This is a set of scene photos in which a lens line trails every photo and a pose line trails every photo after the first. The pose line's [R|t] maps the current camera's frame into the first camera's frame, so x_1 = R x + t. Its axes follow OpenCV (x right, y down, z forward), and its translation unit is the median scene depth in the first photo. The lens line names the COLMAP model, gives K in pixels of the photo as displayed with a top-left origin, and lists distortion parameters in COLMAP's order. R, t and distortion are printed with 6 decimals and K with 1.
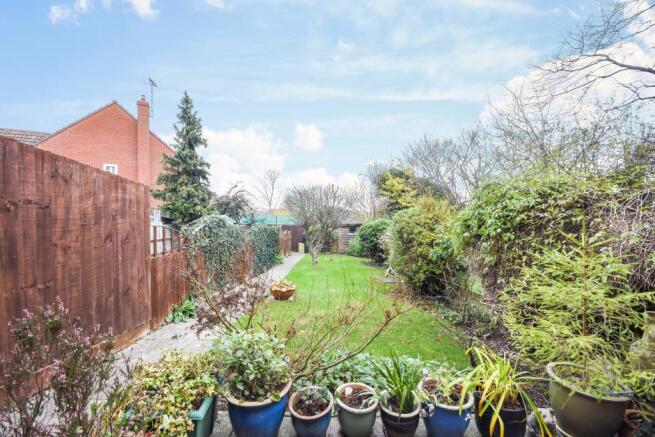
lens RADIAL K [[294.3, 0, 326.1], [0, 294.3, 225.9], [0, 0, 1]] dist [0.017593, 0.000164]
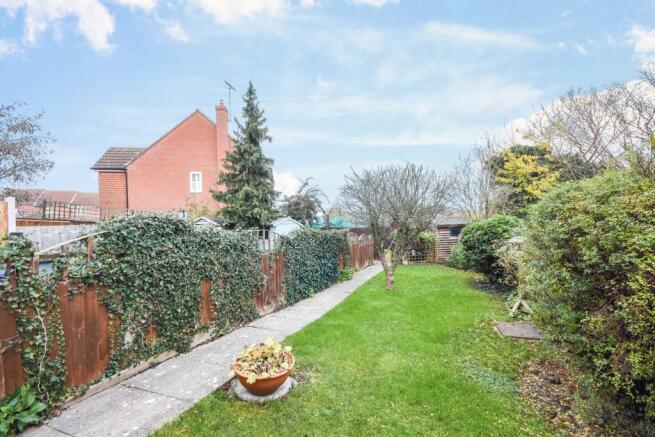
lens RADIAL K [[294.3, 0, 326.1], [0, 294.3, 225.9], [0, 0, 1]] dist [0.017593, 0.000164]
pose [[0.942617, -0.021898, -0.333158, 0.038228], [0.019062, 0.999749, -0.011778, -0.000379], [0.333332, 0.004752, 0.942797, 0.220170]]
